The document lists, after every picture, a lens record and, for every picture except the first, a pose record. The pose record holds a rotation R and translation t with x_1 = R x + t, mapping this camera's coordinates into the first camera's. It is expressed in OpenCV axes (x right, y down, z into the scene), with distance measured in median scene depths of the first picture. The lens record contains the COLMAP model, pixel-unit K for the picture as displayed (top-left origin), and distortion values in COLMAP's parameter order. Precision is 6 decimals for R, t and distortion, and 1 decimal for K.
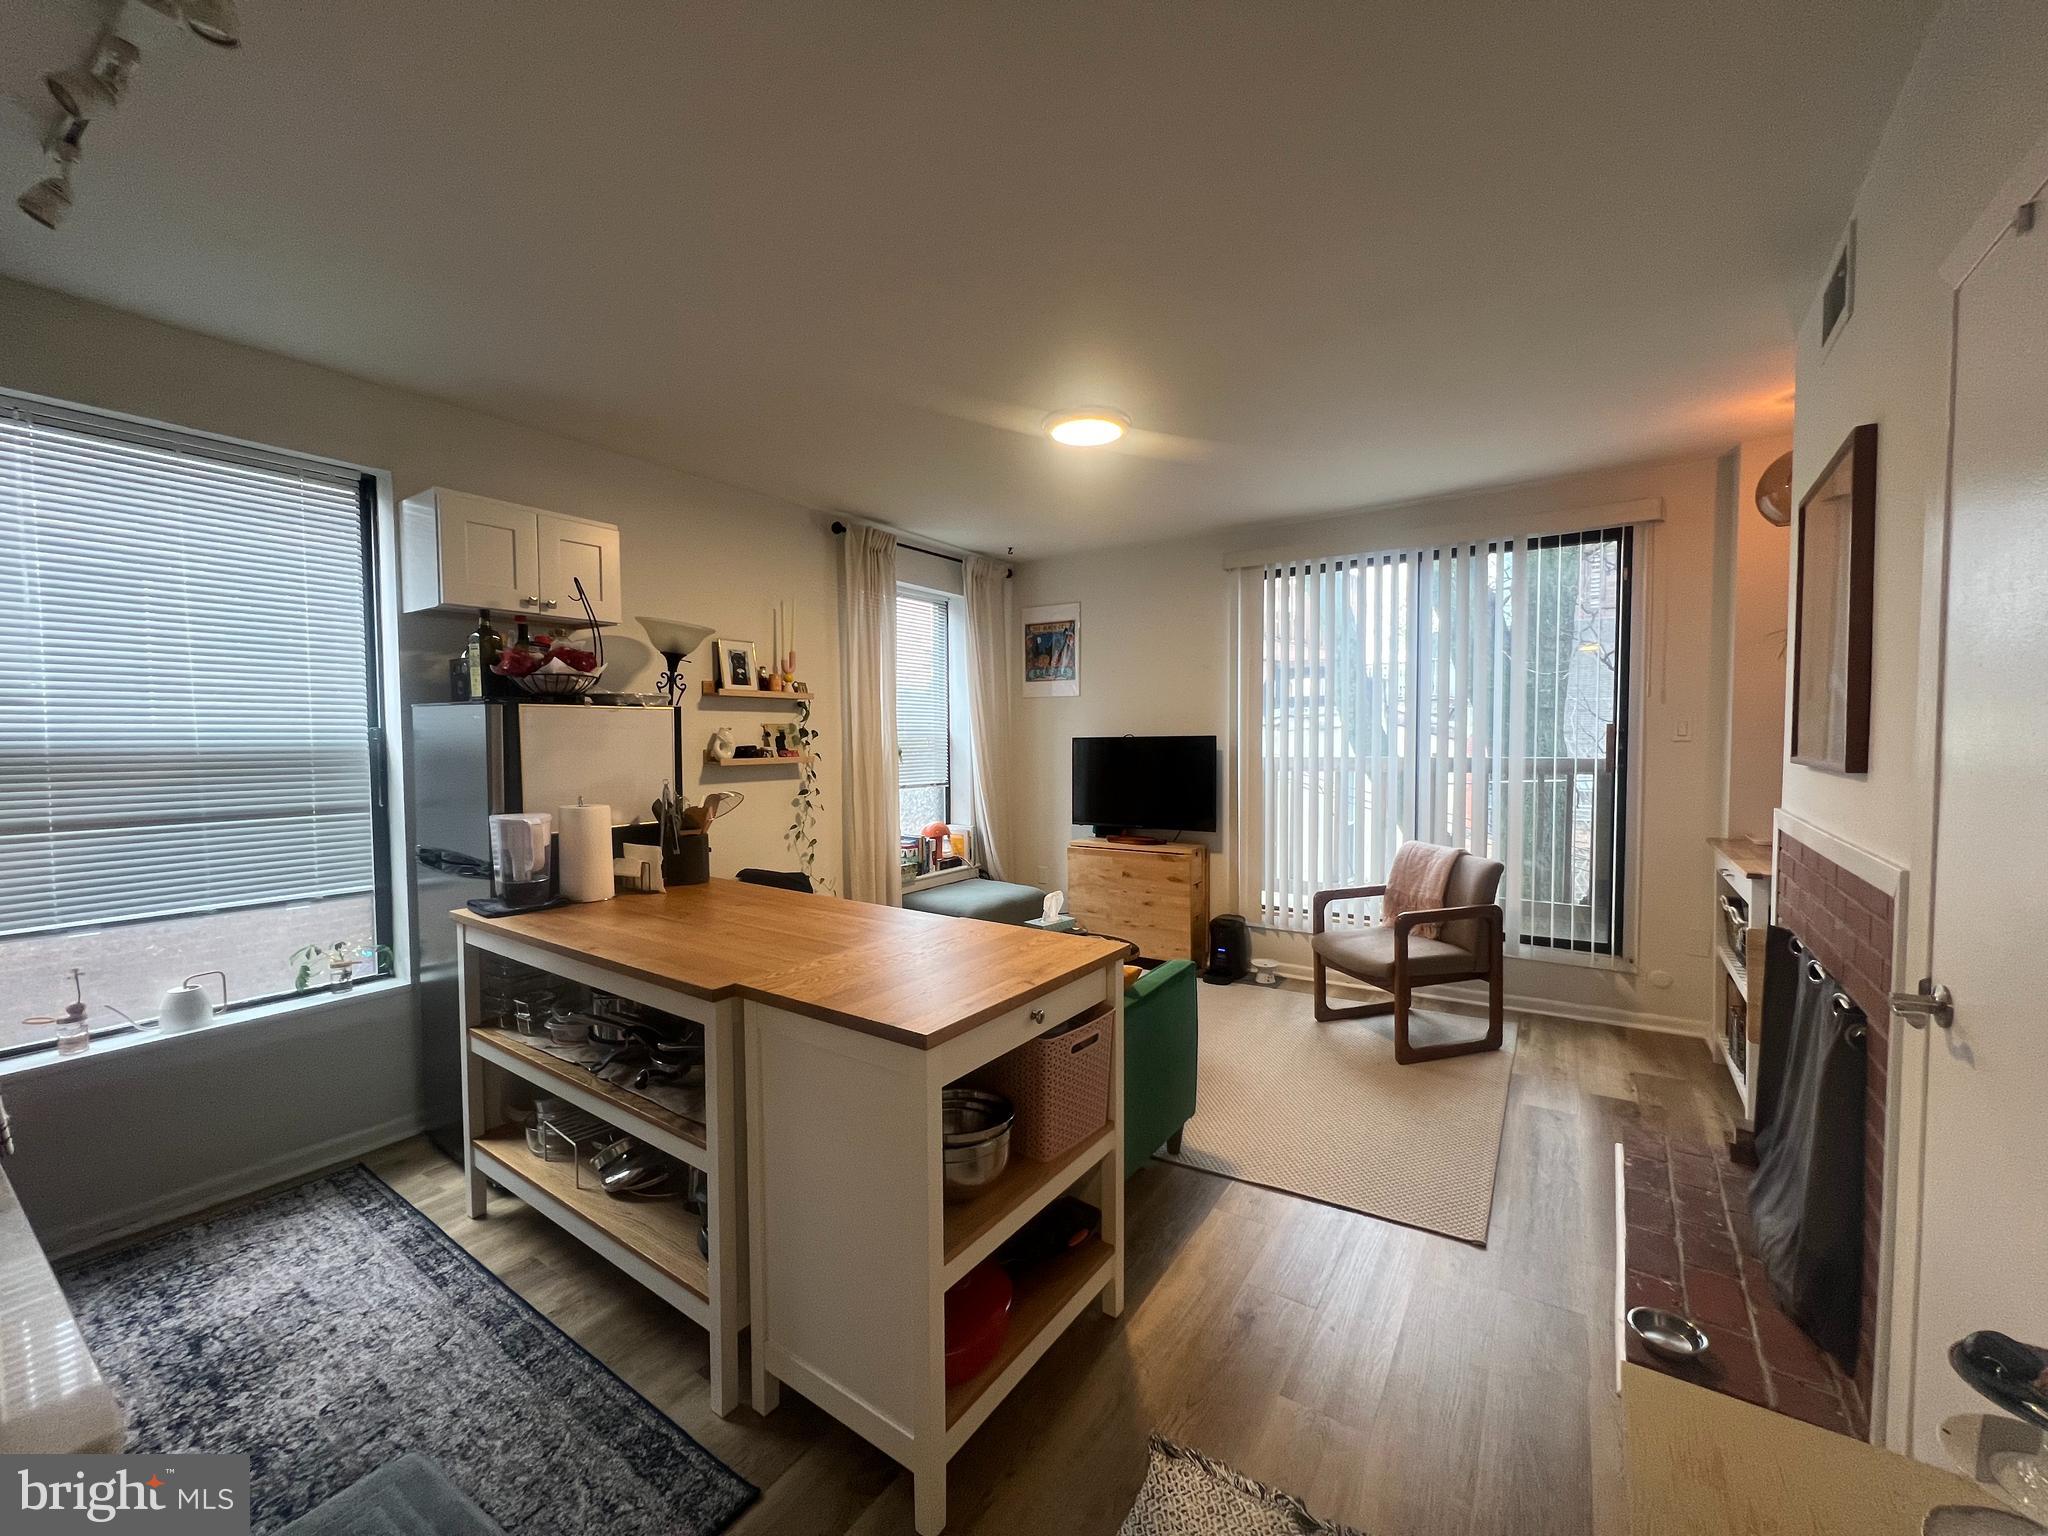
lens RADIAL K [[813.1, 0, 1016.7], [0, 813.1, 768.3], [0, 0, 1]] dist [0.000280, 0.000005]
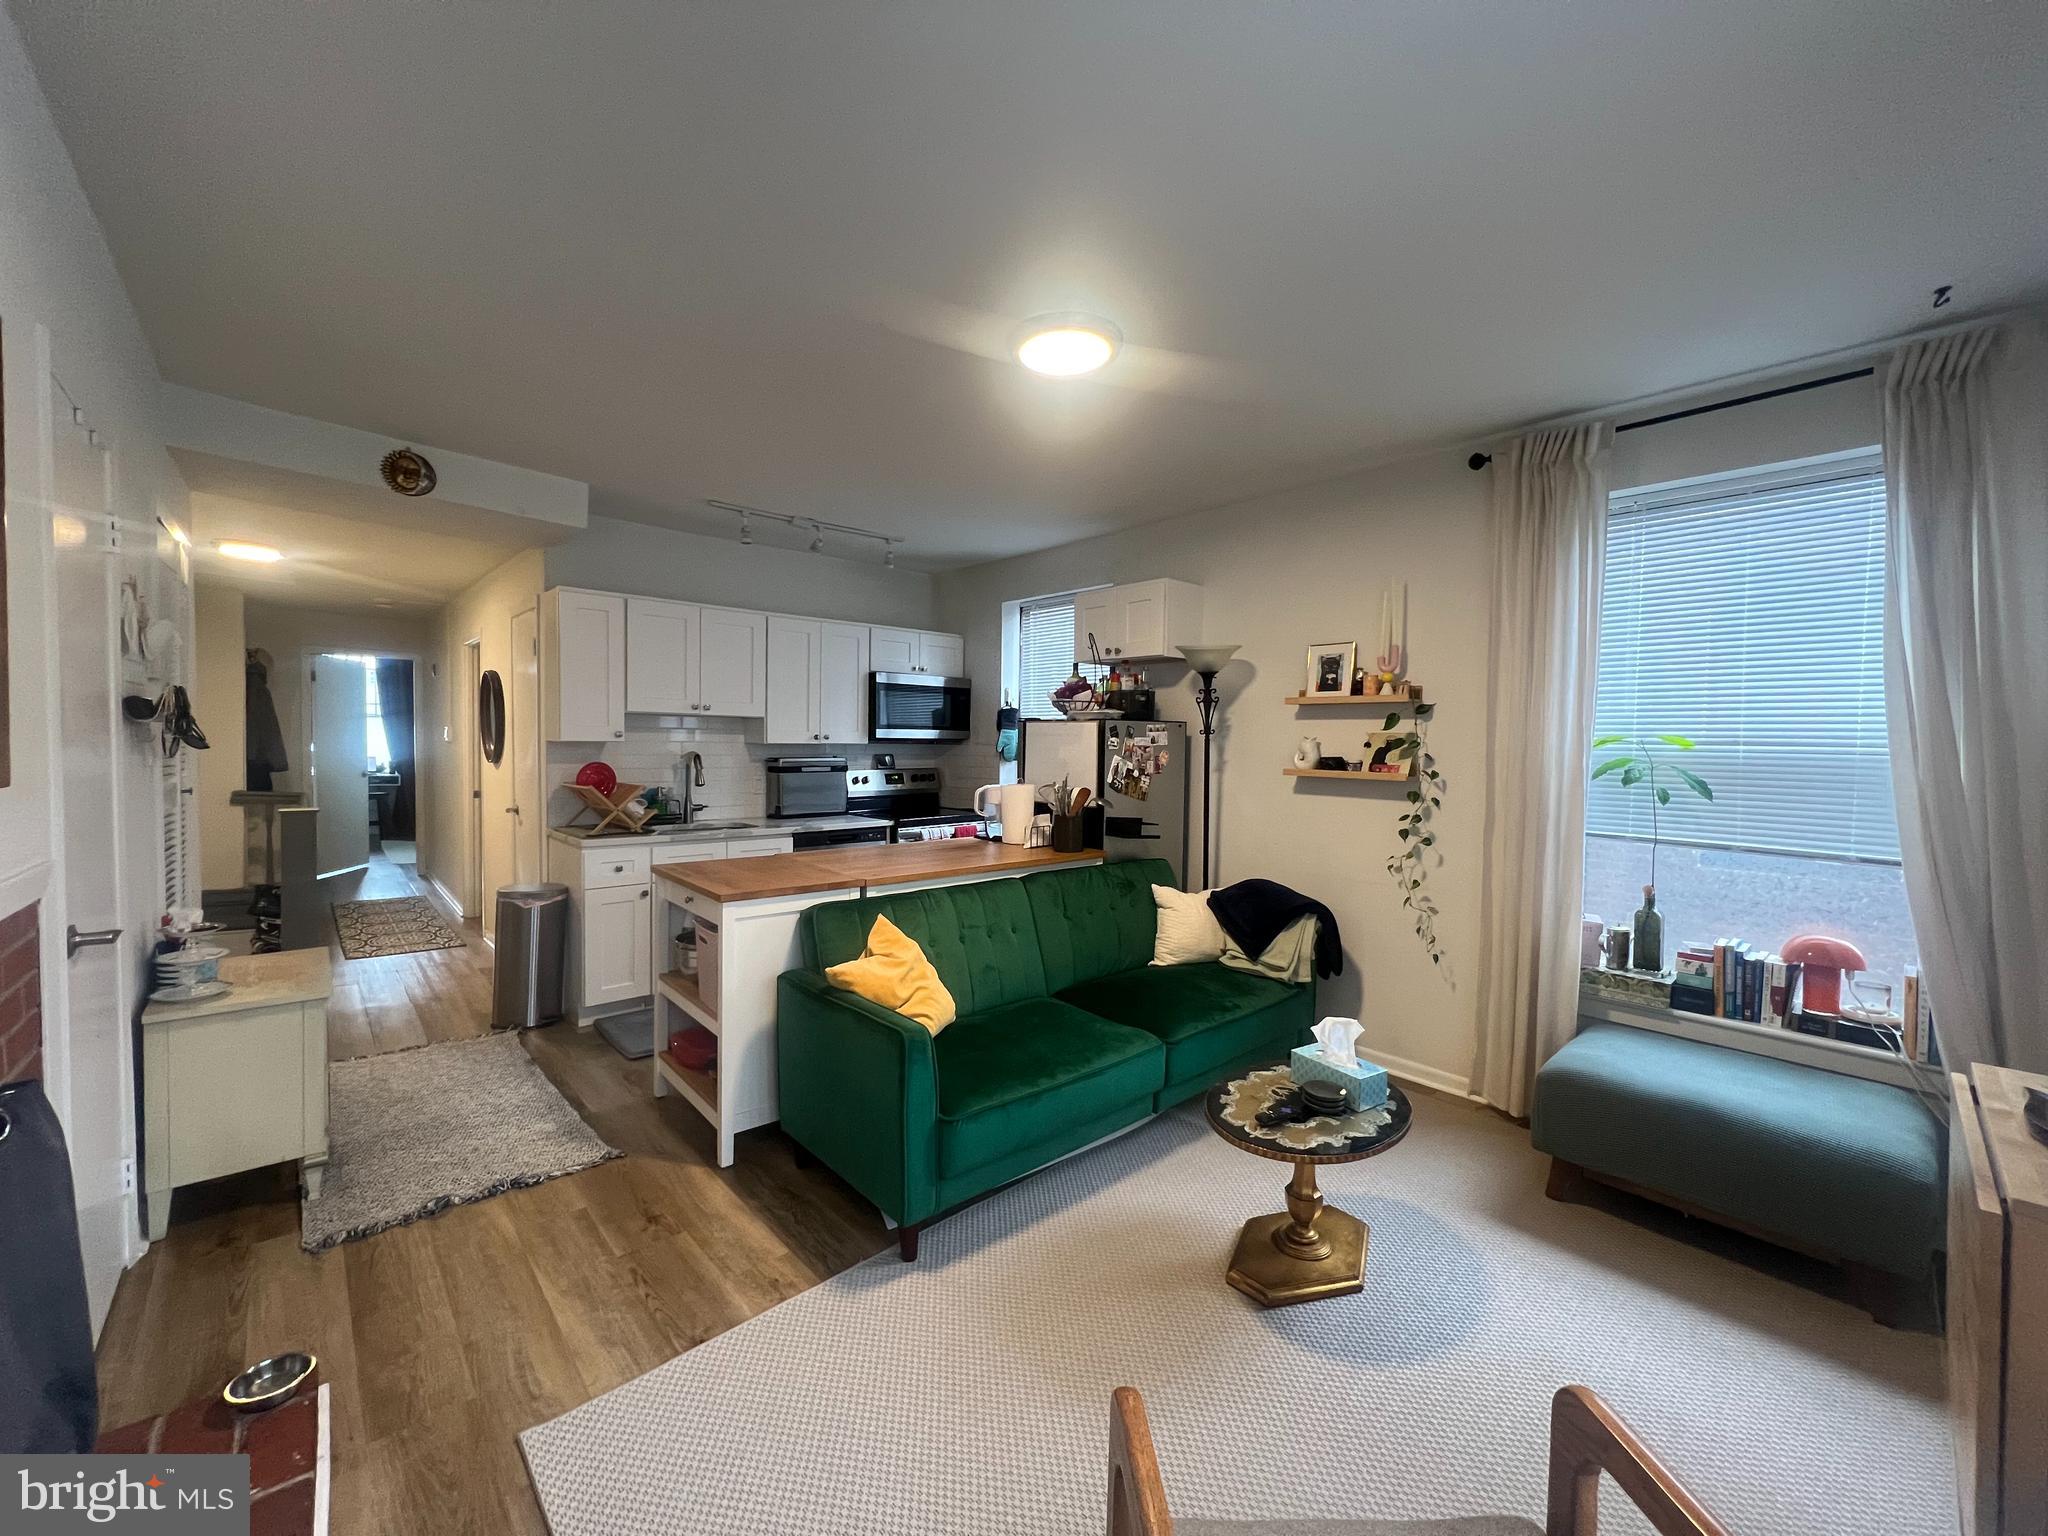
lens RADIAL K [[813.1, 0, 1016.7], [0, 813.1, 768.3], [0, 0, 1]] dist [0.000280, 0.000005]
pose [[-0.232837, 0.035893, -0.971853, 0.642241], [-0.053907, 0.997306, 0.049748, -0.041041], [0.971021, 0.063973, -0.230275, 0.860235]]
